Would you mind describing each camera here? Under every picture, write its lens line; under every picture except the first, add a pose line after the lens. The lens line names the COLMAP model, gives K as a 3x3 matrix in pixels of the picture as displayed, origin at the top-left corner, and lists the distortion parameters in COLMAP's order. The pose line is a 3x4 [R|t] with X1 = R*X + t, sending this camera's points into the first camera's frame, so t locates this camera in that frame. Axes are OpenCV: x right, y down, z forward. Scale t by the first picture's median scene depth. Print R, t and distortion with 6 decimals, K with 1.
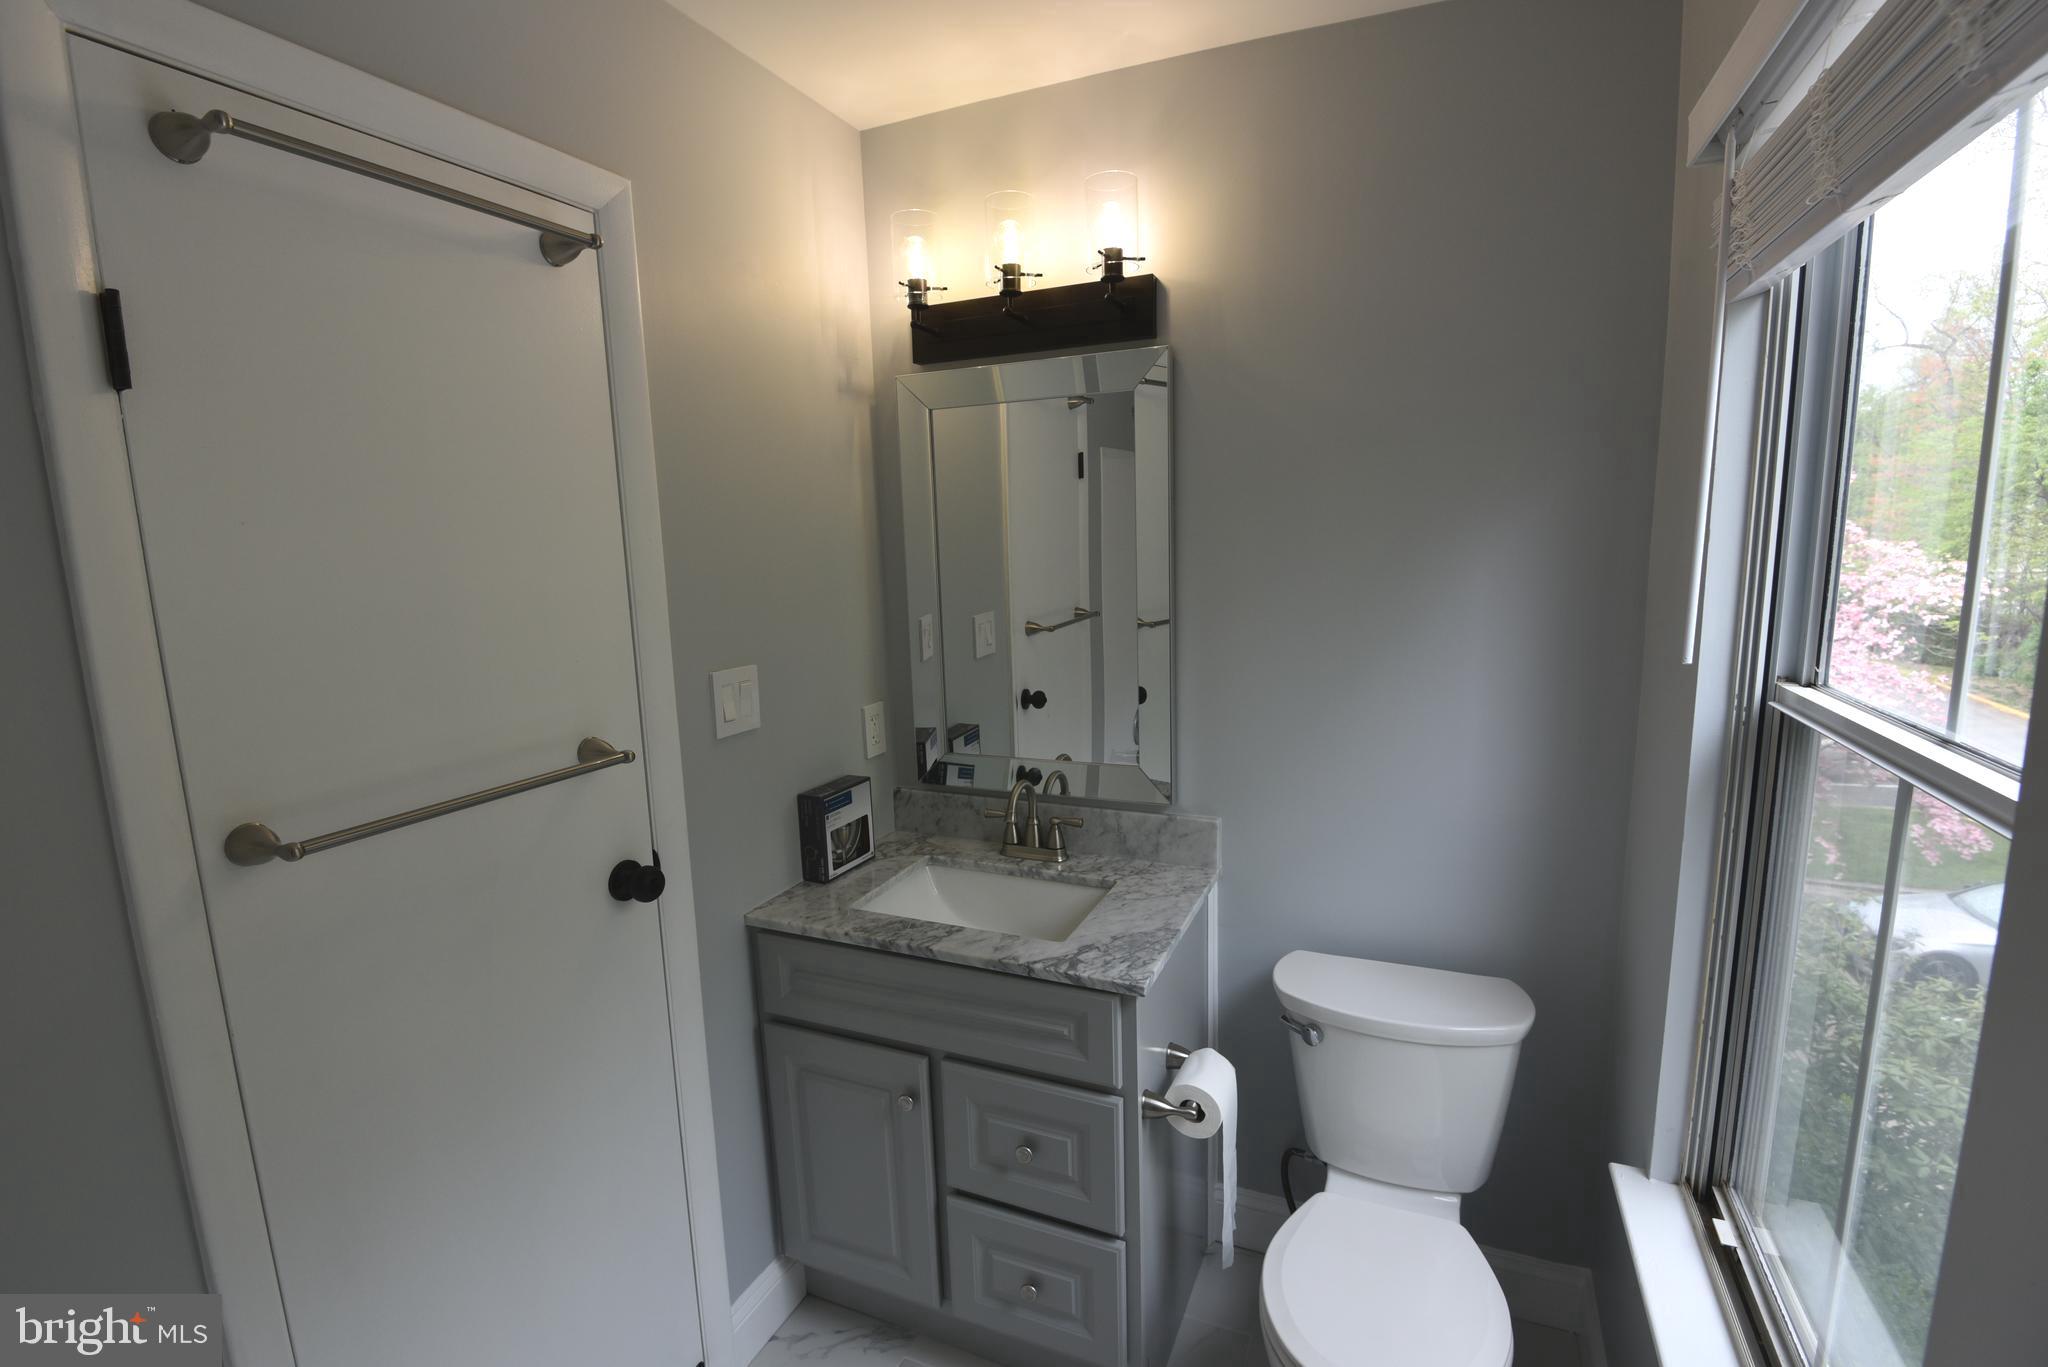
lens RADIAL K [[945.6, 0, 1017.4], [0, 945.6, 685.6], [0, 0, 1]] dist [-0.008912, -0.007938]
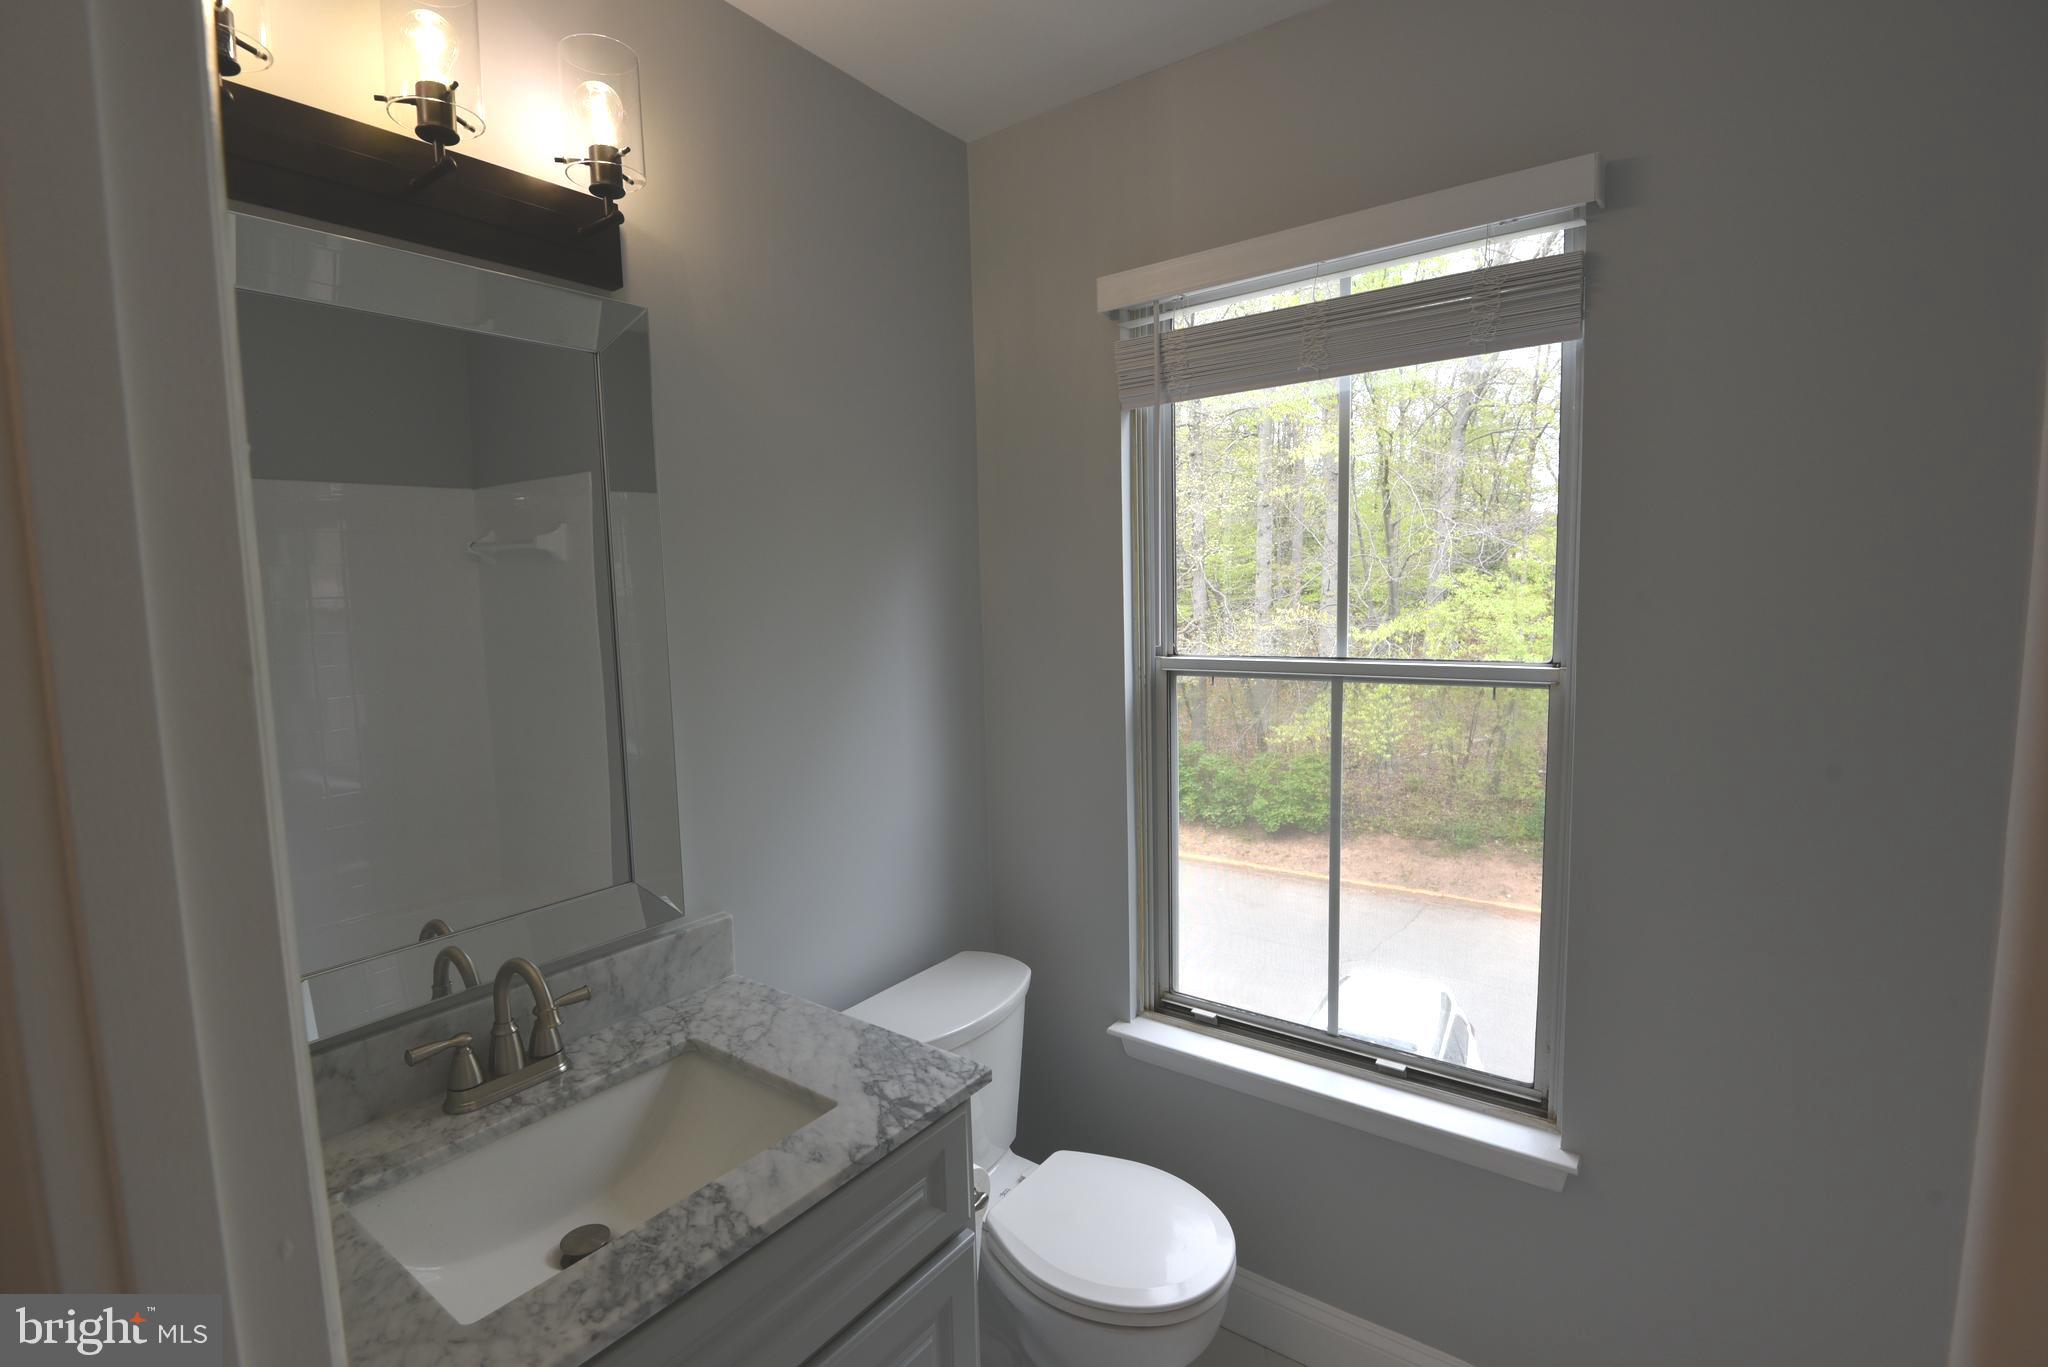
lens RADIAL K [[945.6, 0, 1017.4], [0, 945.6, 685.6], [0, 0, 1]] dist [-0.008912, -0.007938]
pose [[0.222110, -0.084186, 0.971380, -0.495878], [0.173506, 0.983777, 0.045587, -0.042869], [-0.959460, 0.158415, 0.233114, 0.543635]]
